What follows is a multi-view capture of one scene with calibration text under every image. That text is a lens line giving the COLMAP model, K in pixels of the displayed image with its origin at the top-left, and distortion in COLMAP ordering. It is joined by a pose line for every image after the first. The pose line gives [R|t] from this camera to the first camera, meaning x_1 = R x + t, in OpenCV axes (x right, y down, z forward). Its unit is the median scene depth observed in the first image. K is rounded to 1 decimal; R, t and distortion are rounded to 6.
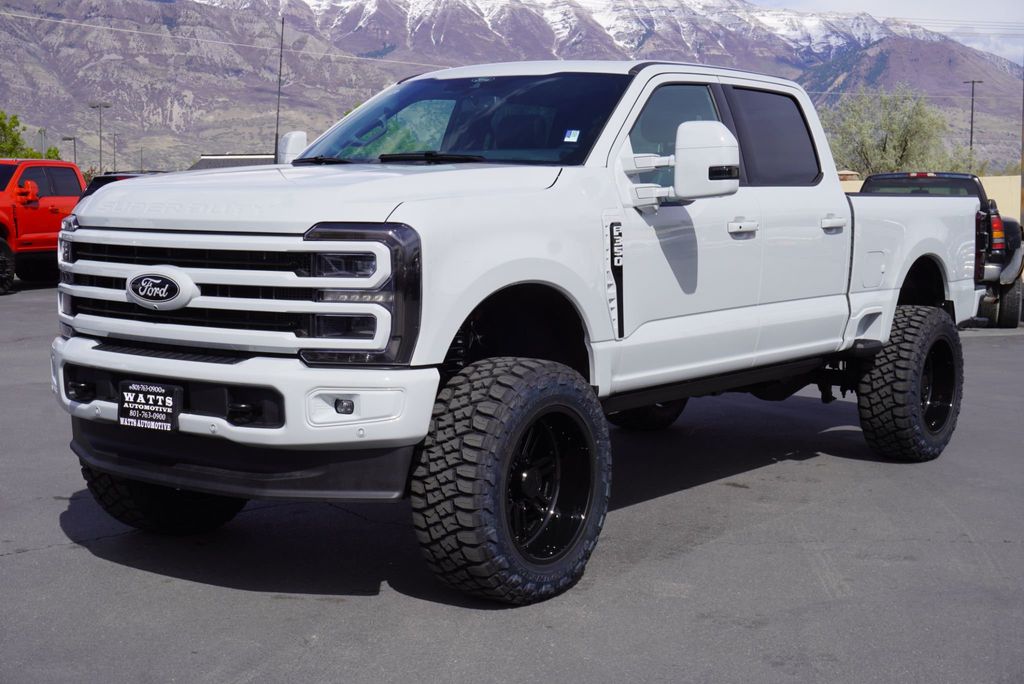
lens RADIAL K [[1485.2, 0, 515.2], [0, 1485.2, 339.3], [0, 0, 1]] dist [0.041521, 0.000000]
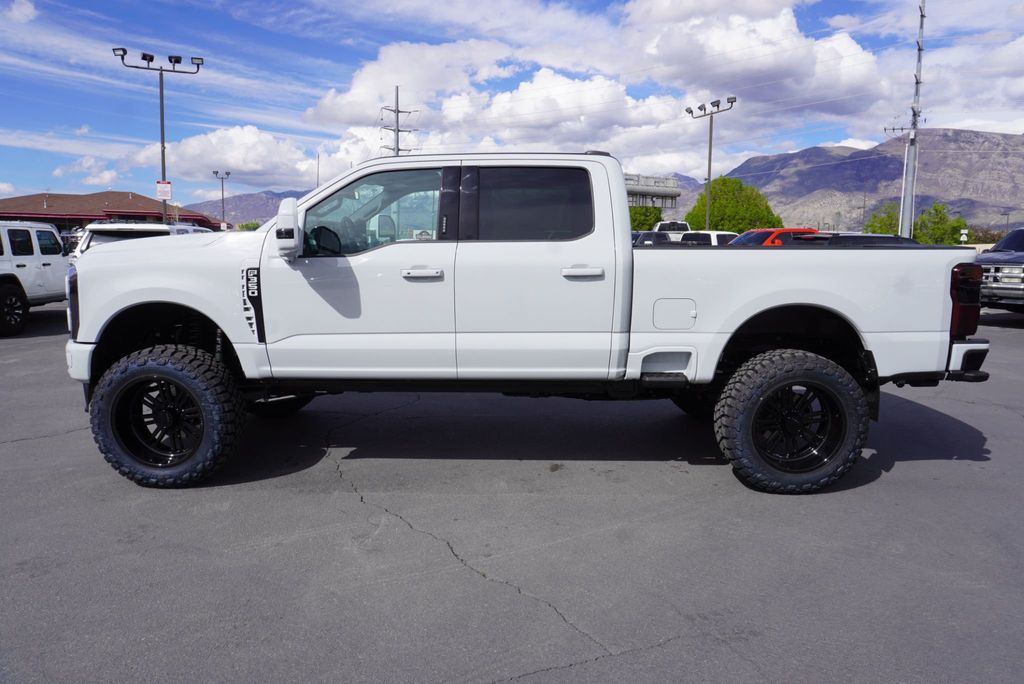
lens RADIAL K [[680.1, 0, 501.8], [0, 680.1, 336.7], [0, 0, 1]] dist [-0.032397, 0.024502]
pose [[0.565205, 0.103534, -0.818428, 0.831976], [-0.073359, 0.994471, 0.075142, -0.083082], [0.821682, 0.017568, 0.569675, 0.846011]]
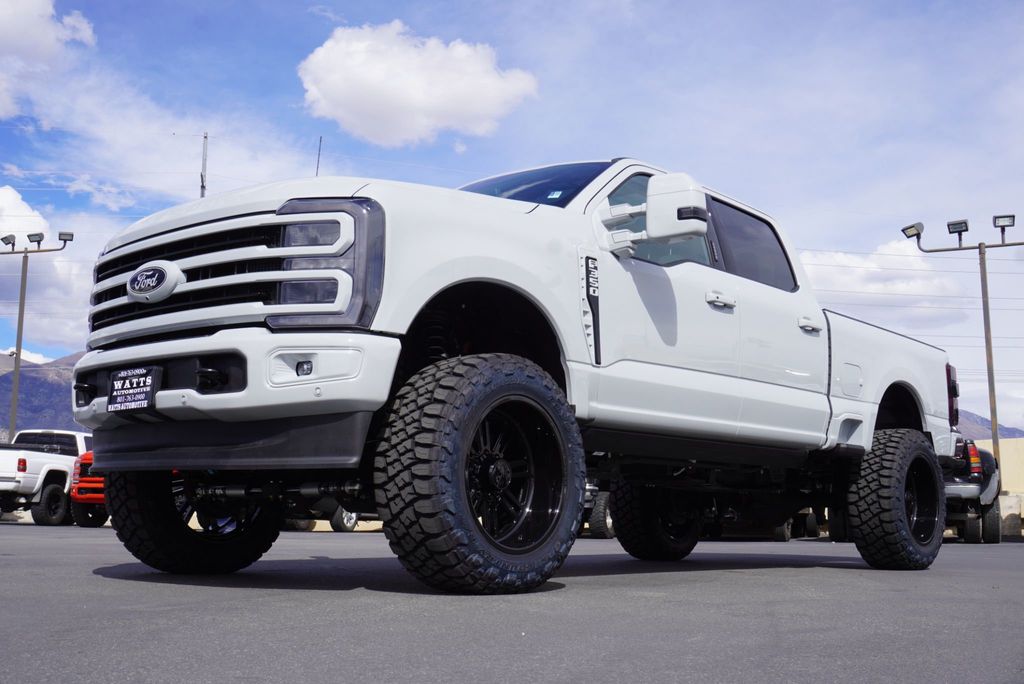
lens RADIAL K [[1128.2, 0, 518.0], [0, 1128.2, 331.5], [0, 0, 1]] dist [-0.028697, 0.000000]
pose [[0.997091, -0.009667, -0.075600, 0.079133], [-0.010050, 0.966587, -0.256143, 0.191614], [0.075550, 0.256157, 0.963678, 0.229915]]
